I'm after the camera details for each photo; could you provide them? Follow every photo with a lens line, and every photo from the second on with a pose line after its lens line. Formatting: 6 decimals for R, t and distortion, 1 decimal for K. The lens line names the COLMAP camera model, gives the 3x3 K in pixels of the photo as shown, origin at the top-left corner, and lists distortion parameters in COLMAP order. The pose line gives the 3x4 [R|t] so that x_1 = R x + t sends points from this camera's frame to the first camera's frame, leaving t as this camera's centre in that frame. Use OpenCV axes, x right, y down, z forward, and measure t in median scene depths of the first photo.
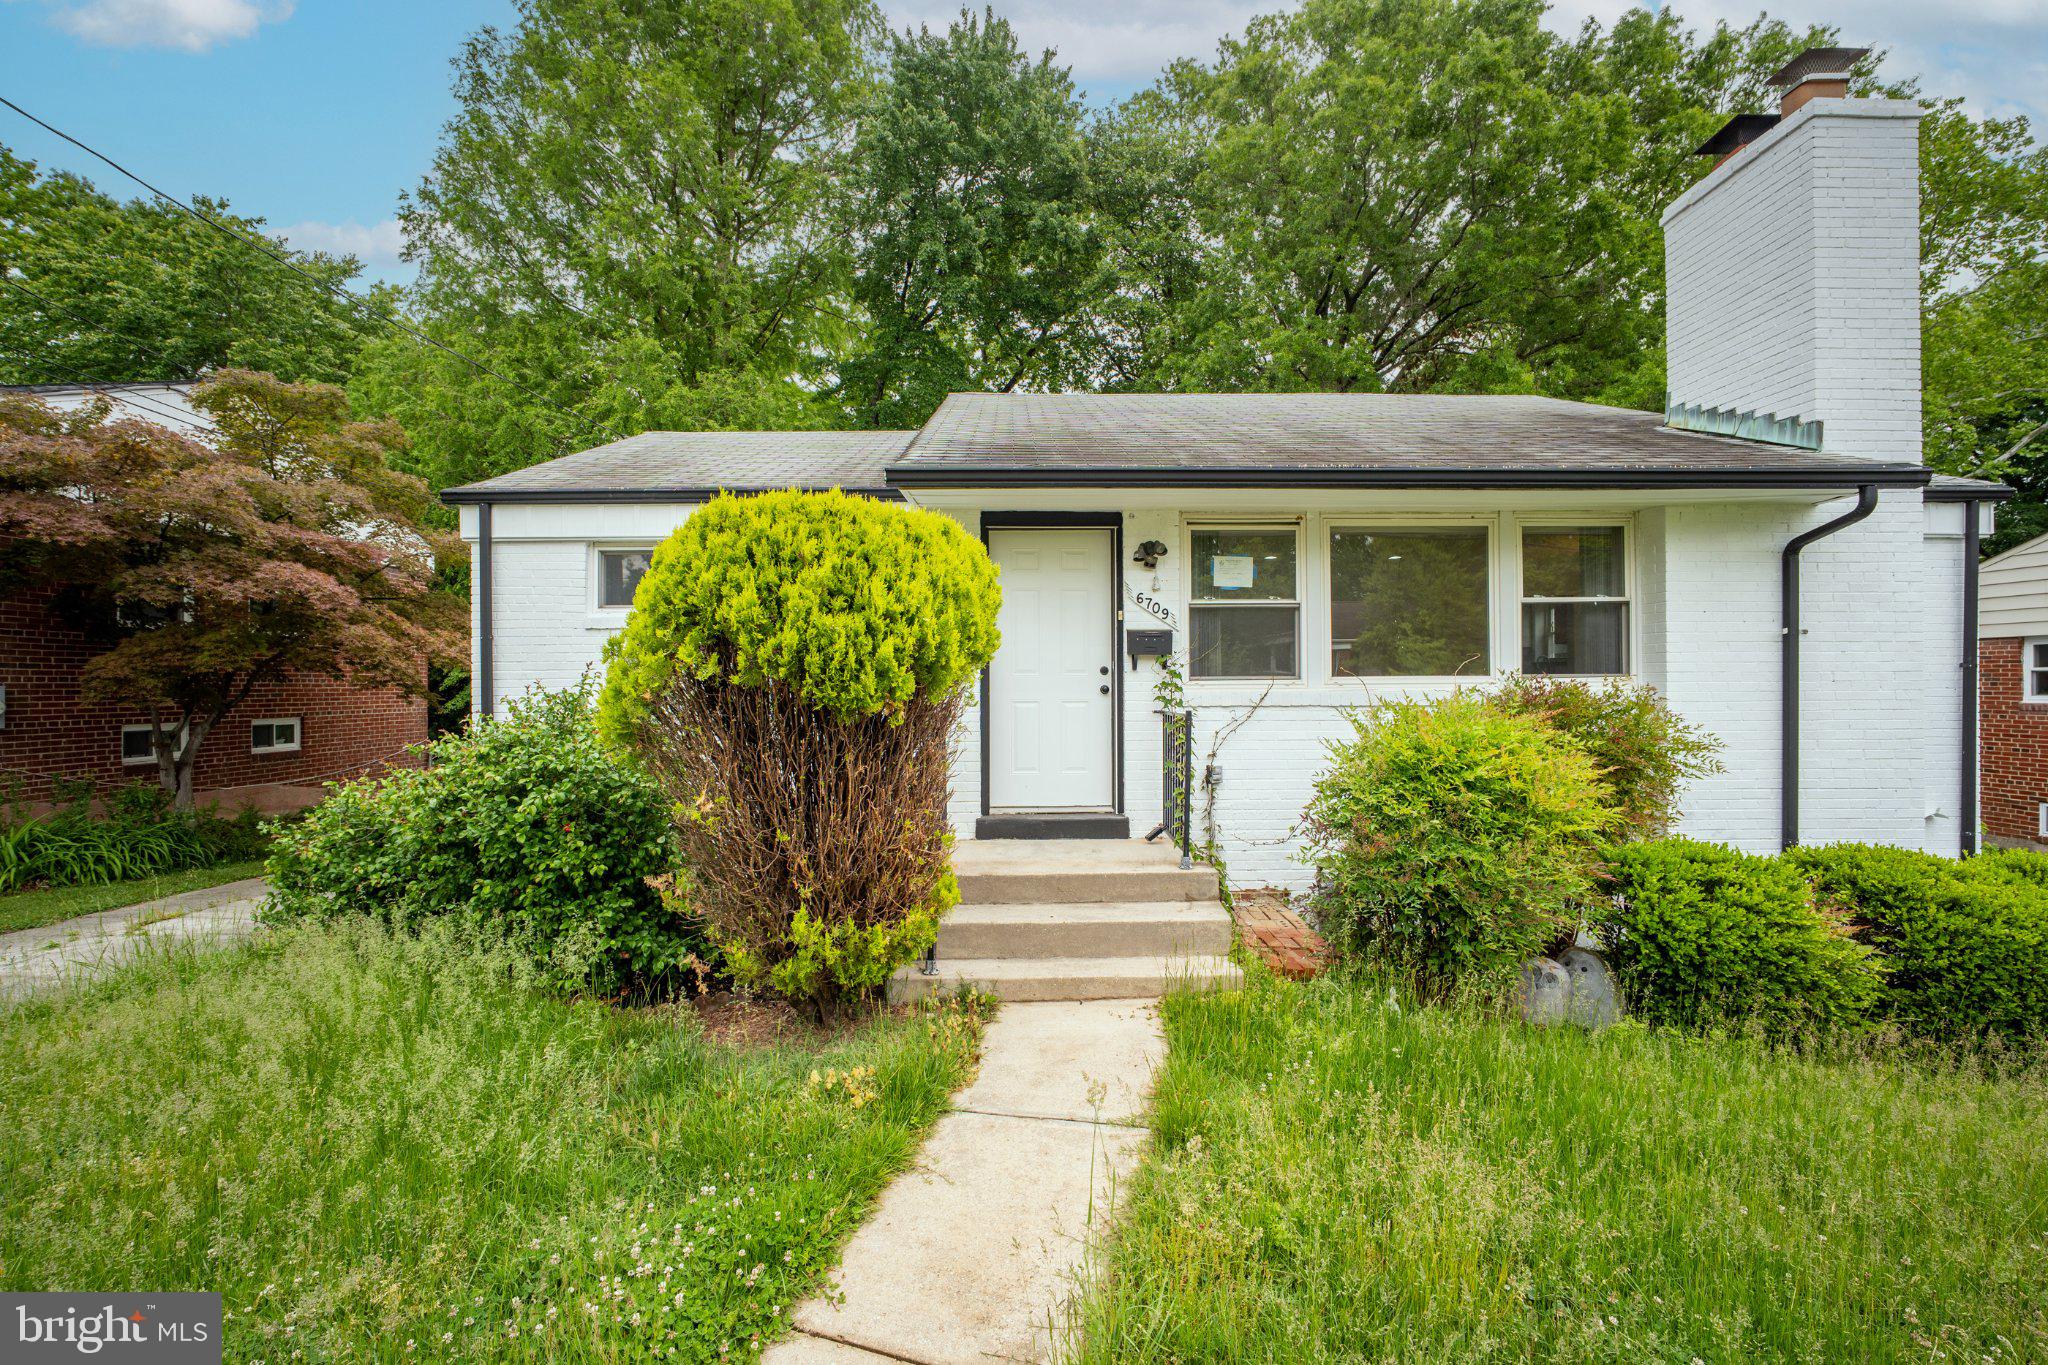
lens RADIAL K [[863.2, 0, 1026.4], [0, 863.2, 680.0], [0, 0, 1]] dist [-0.039868, 0.015613]
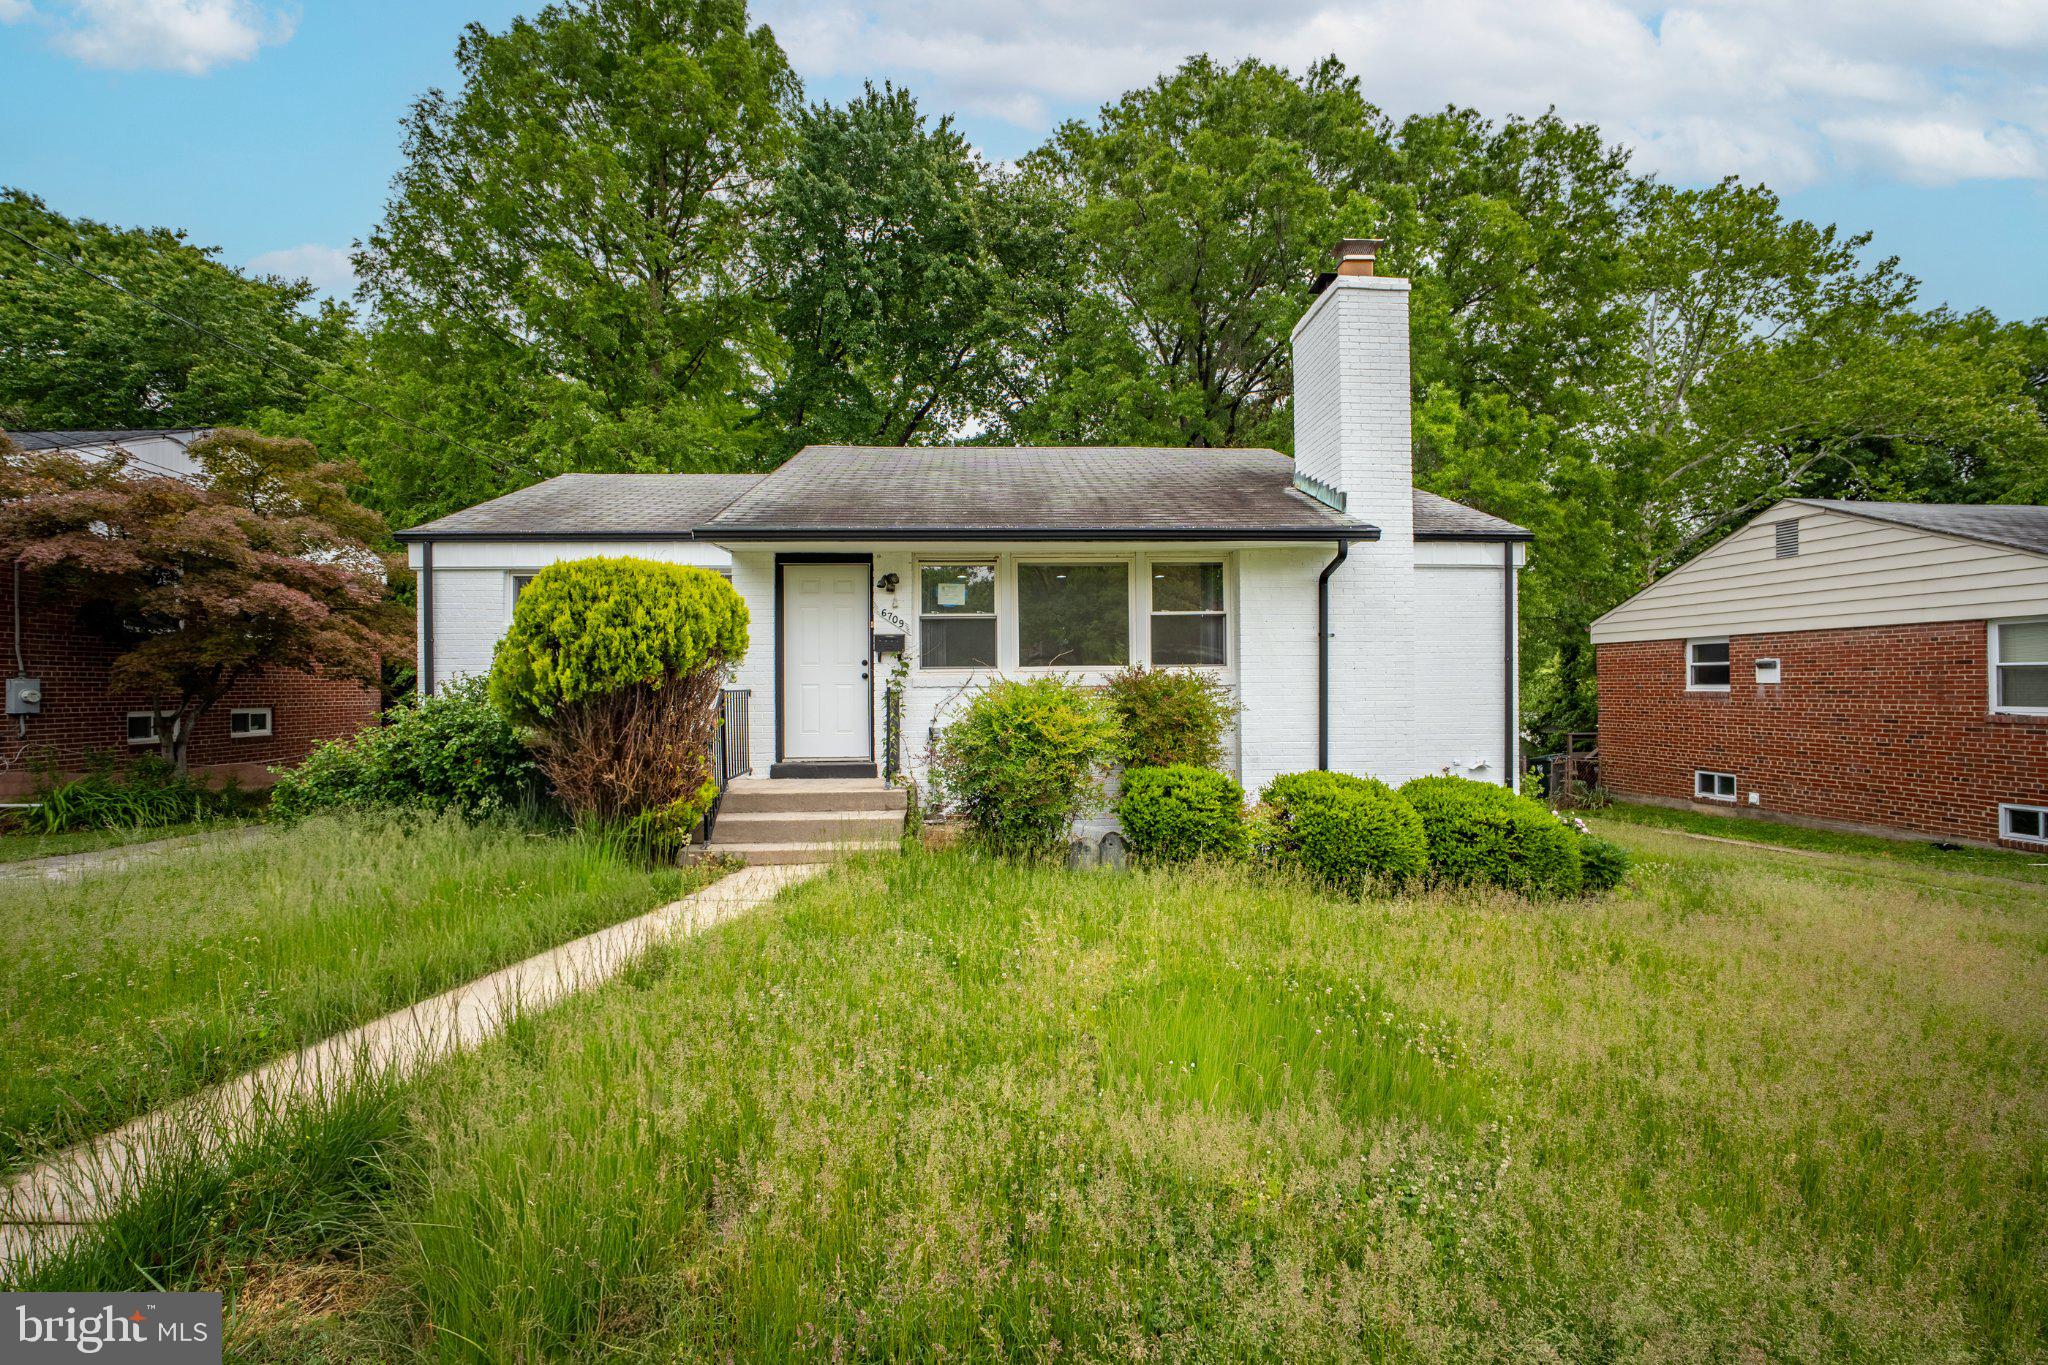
lens RADIAL K [[863.2, 0, 1026.4], [0, 863.2, 680.0], [0, 0, 1]] dist [-0.039868, 0.015613]
pose [[0.999207, -0.002946, 0.039706, 0.305403], [0.003056, 0.999992, -0.002701, 0.022644], [-0.039698, 0.002820, 0.999208, -0.451663]]
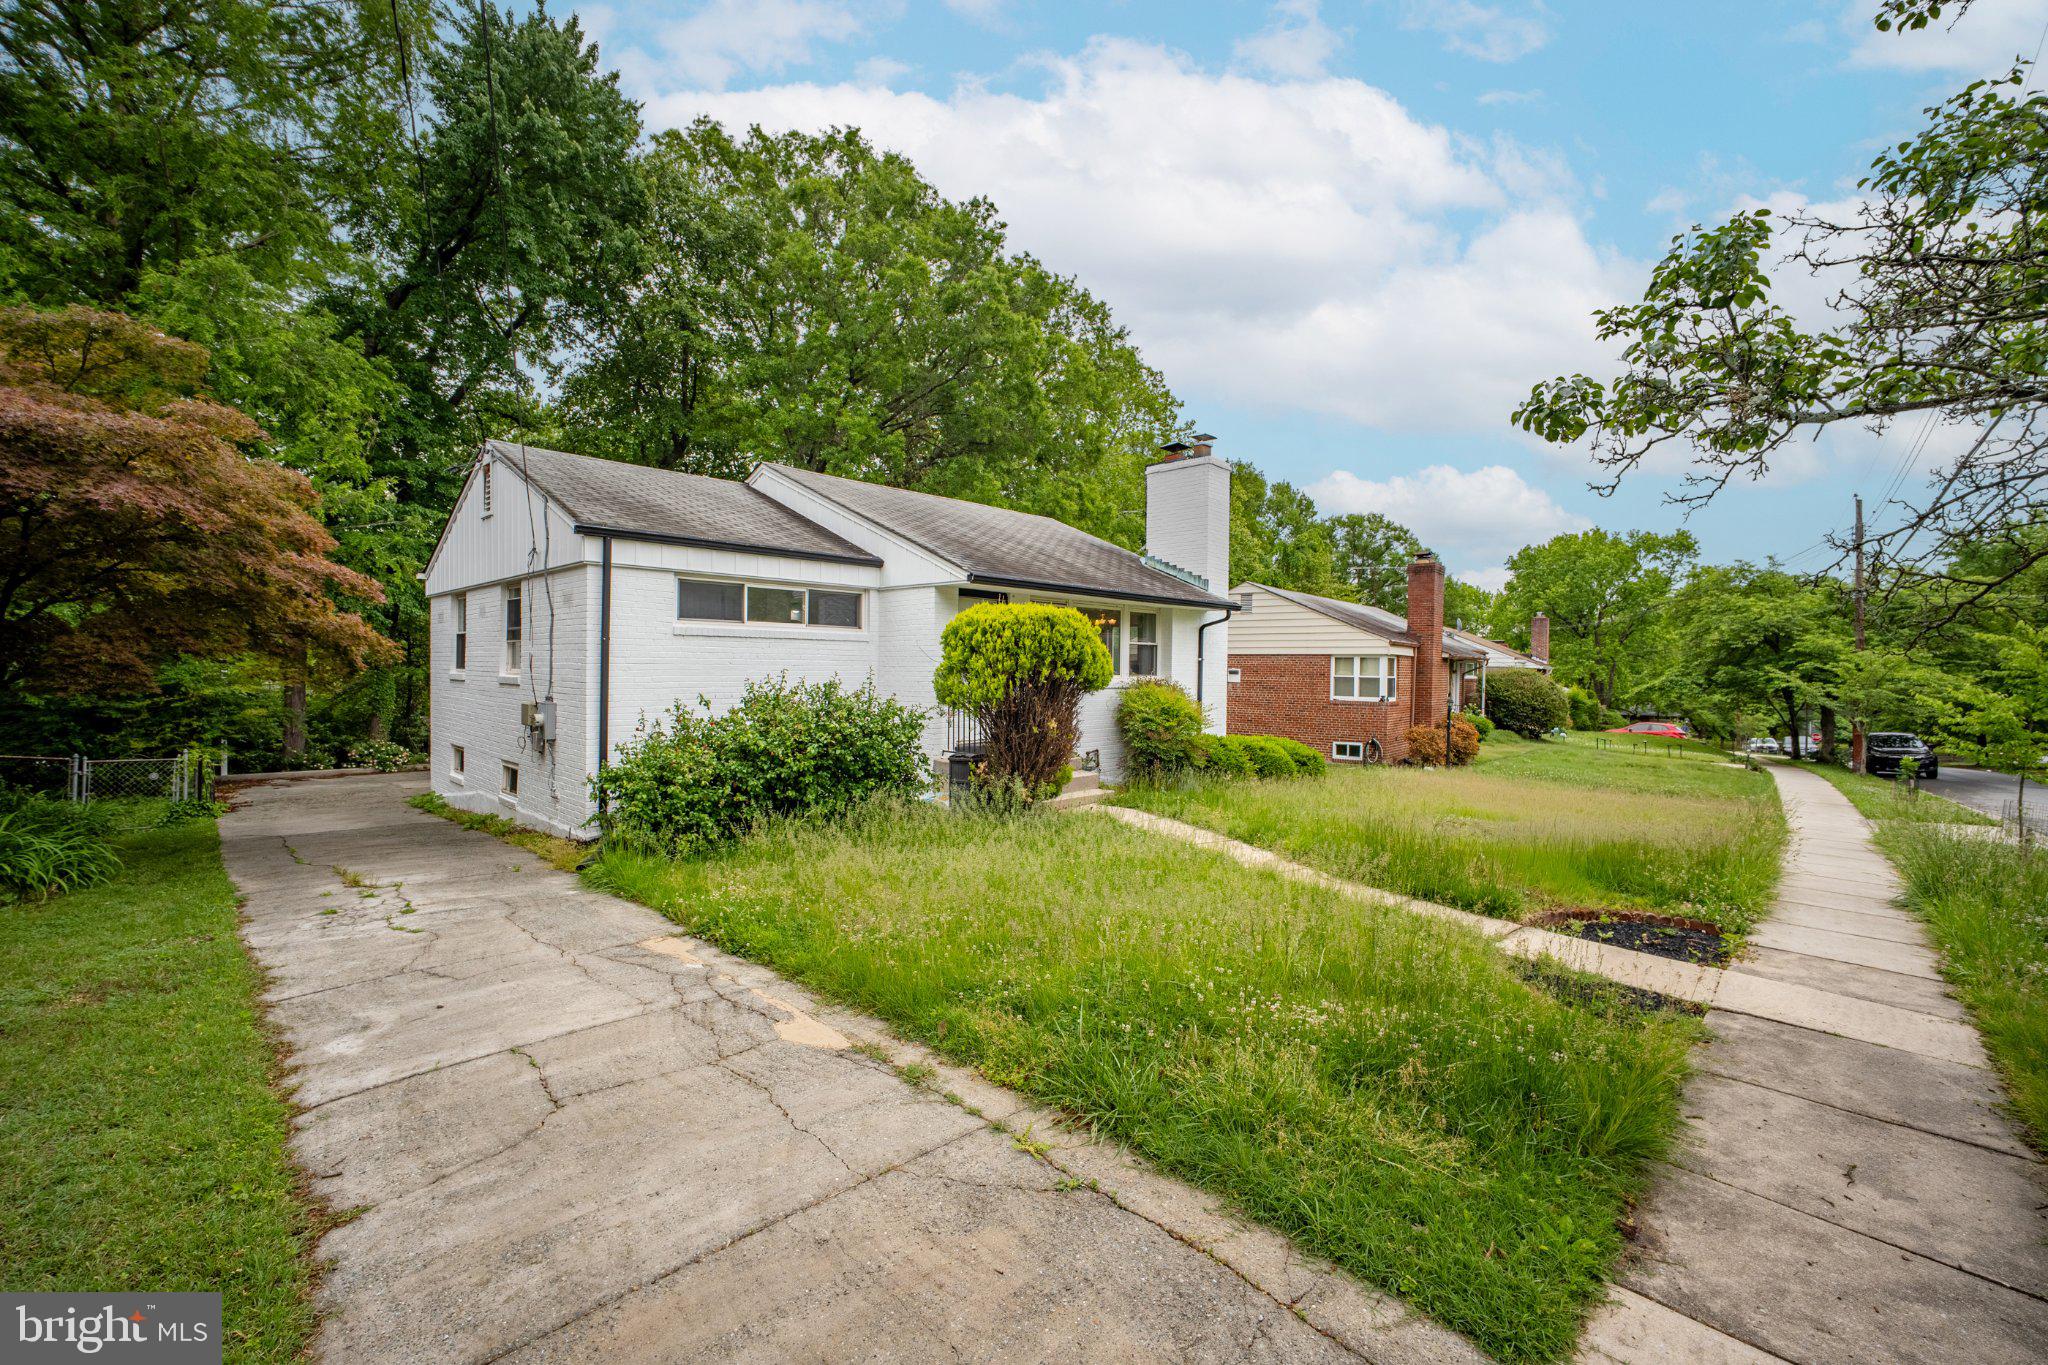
lens RADIAL K [[863.2, 0, 1026.4], [0, 863.2, 680.0], [0, 0, 1]] dist [-0.039868, 0.015613]
pose [[0.698710, 0.003328, 0.715397, -1.297982], [-0.019014, 0.999722, 0.013919, -0.018964], [-0.715152, -0.023328, 0.698580, -0.453460]]
